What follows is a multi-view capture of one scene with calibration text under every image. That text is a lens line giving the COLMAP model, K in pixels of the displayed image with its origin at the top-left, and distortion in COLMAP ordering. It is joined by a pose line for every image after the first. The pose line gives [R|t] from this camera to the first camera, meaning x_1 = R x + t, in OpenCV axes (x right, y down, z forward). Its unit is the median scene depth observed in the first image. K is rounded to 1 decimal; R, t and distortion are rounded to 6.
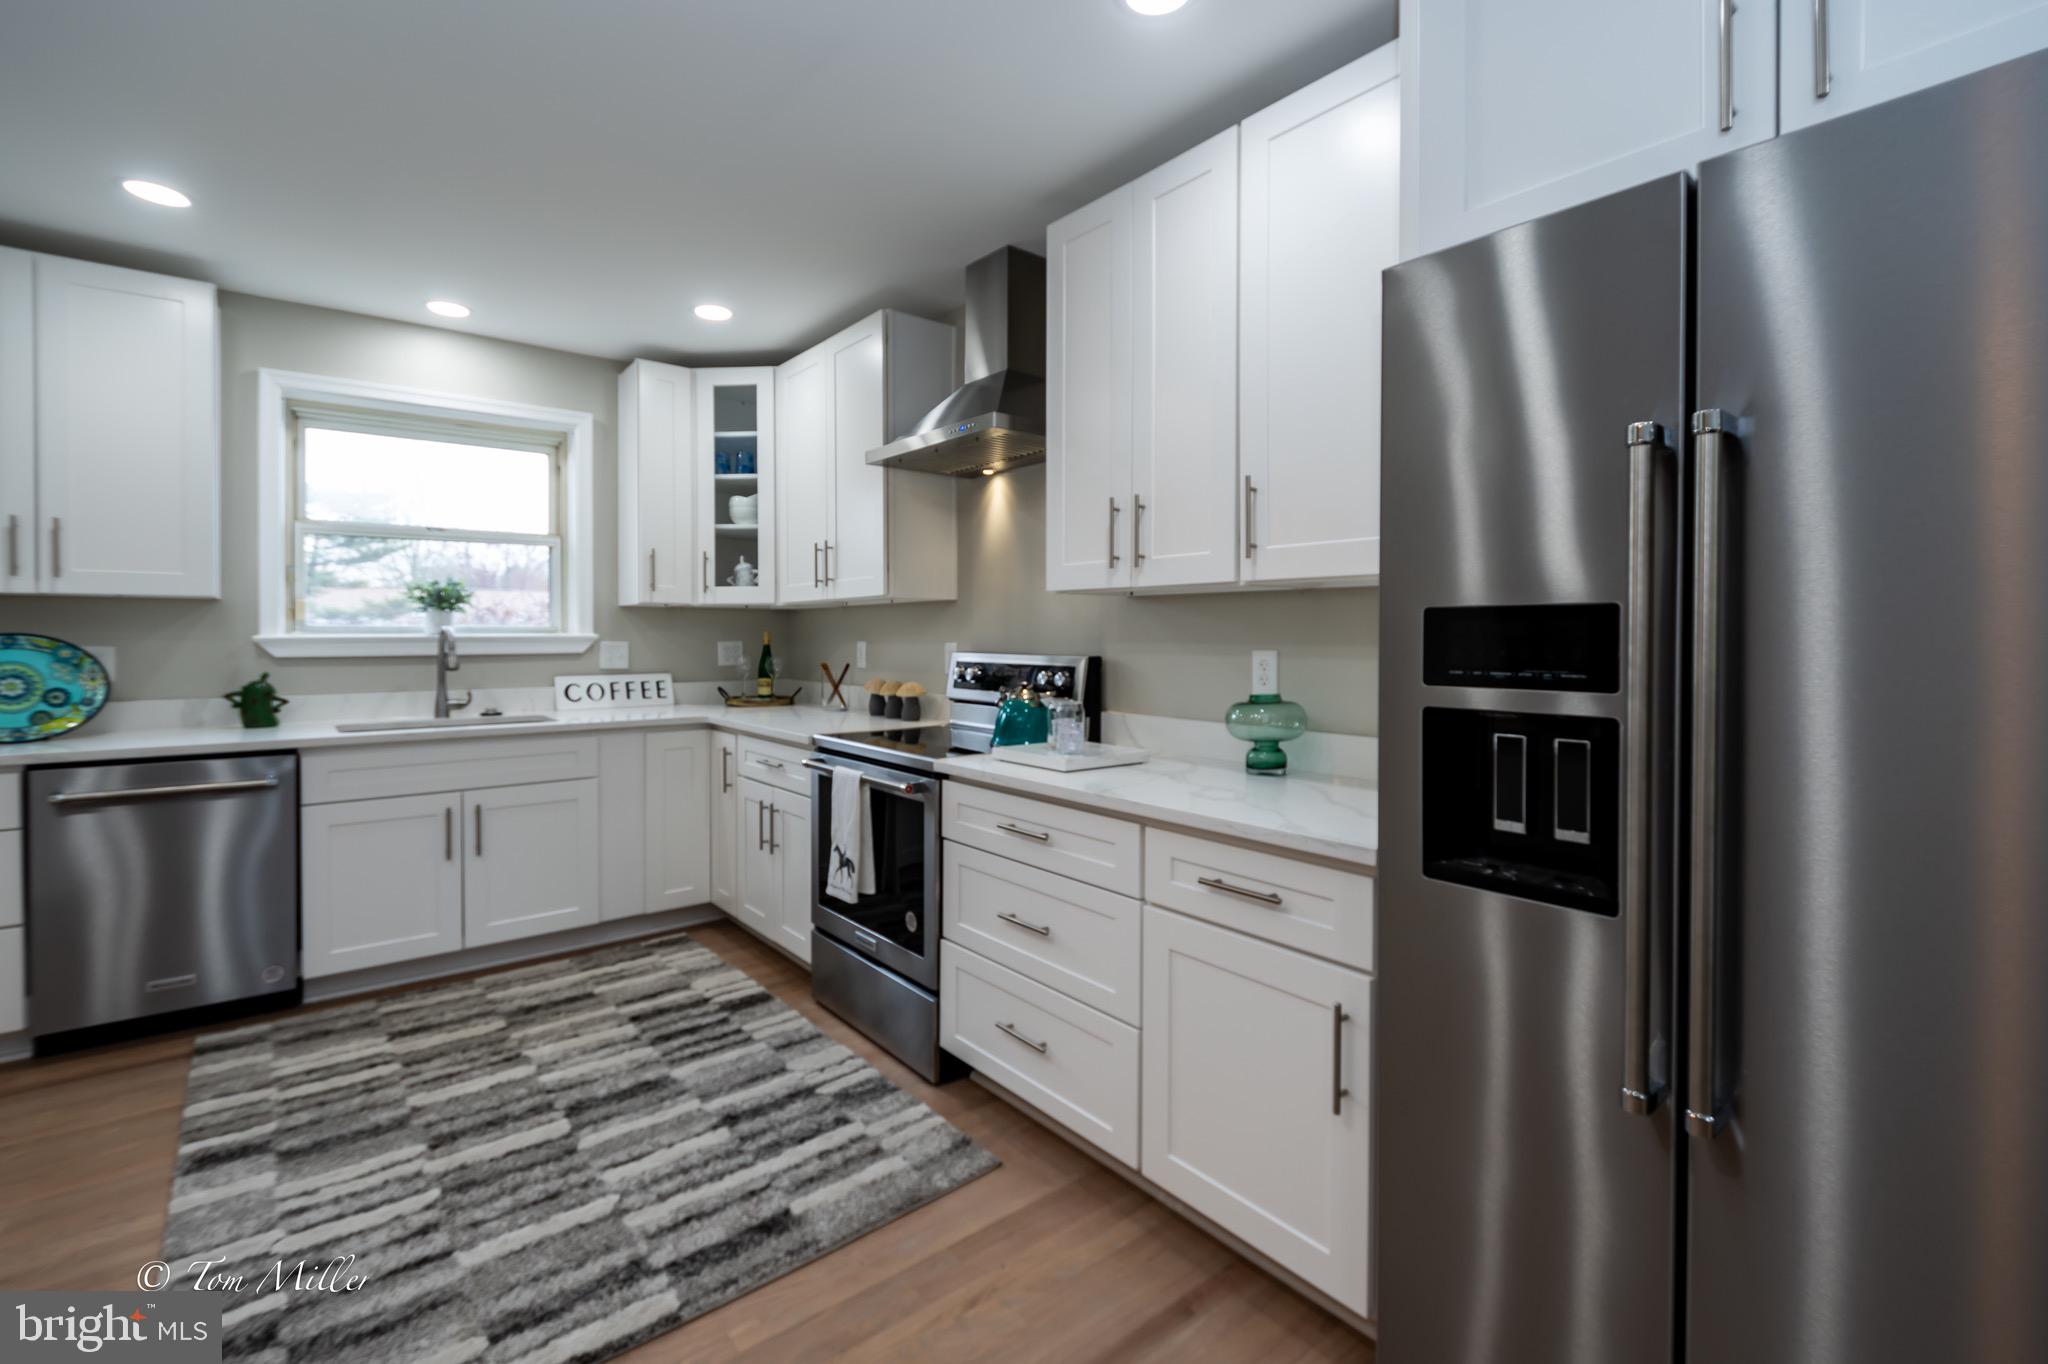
lens RADIAL K [[901.5, 0, 1066.4], [0, 901.5, 639.9], [0, 0, 1]] dist [0.003062, -0.005063]
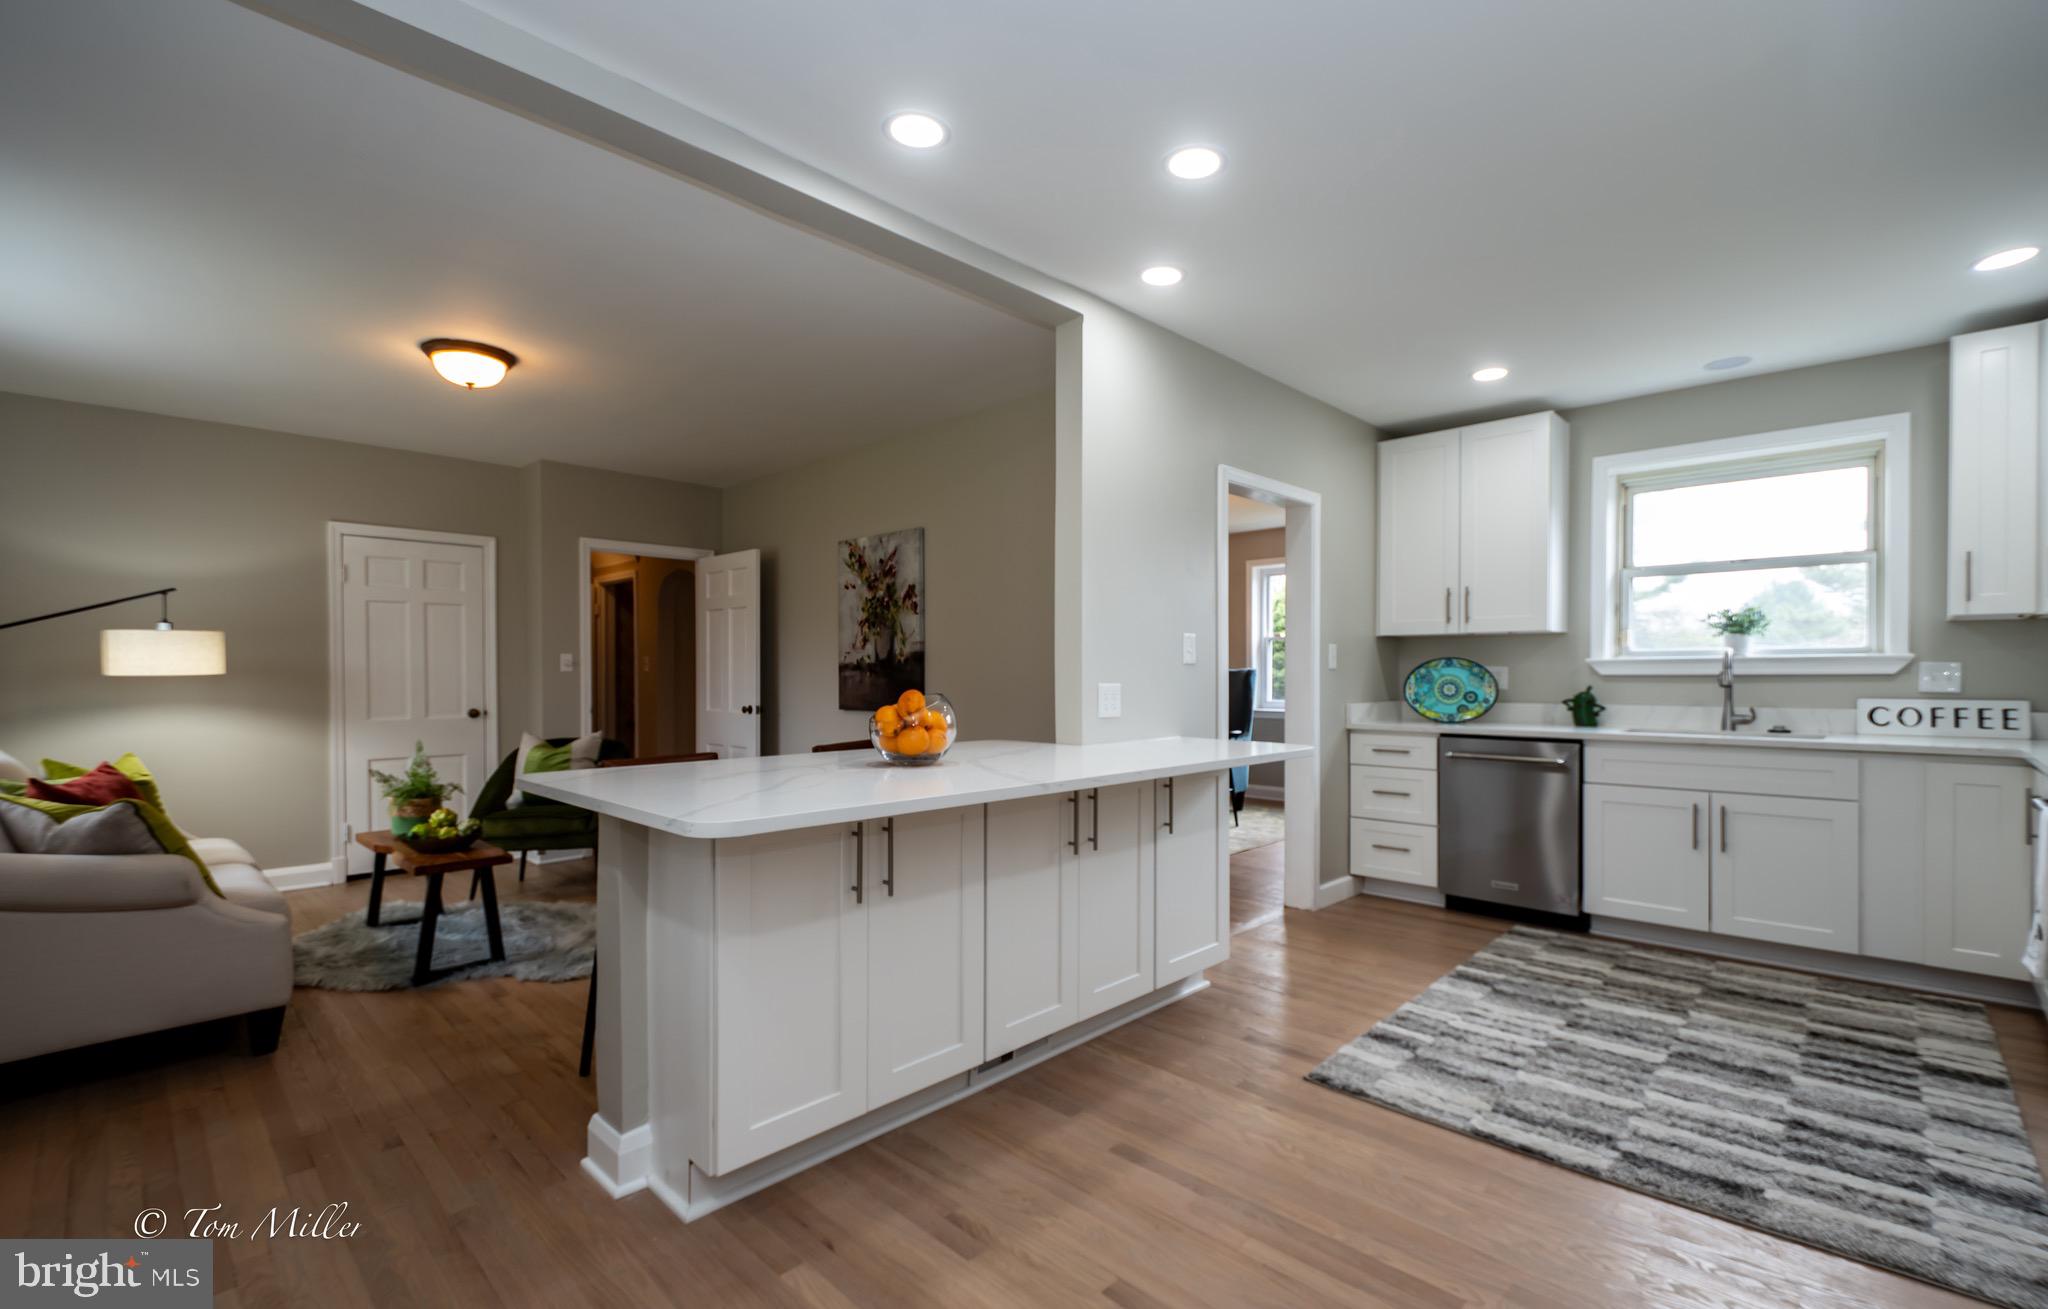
lens RADIAL K [[896.6, 0, 1032.2], [0, 896.6, 668.9], [0, 0, 1]] dist [-0.002788, -0.000180]
pose [[0.110409, -0.005975, -0.993868, 0.400923], [-0.003815, 0.999972, -0.006435, 0.026594], [0.993879, 0.004502, 0.110383, 0.031807]]
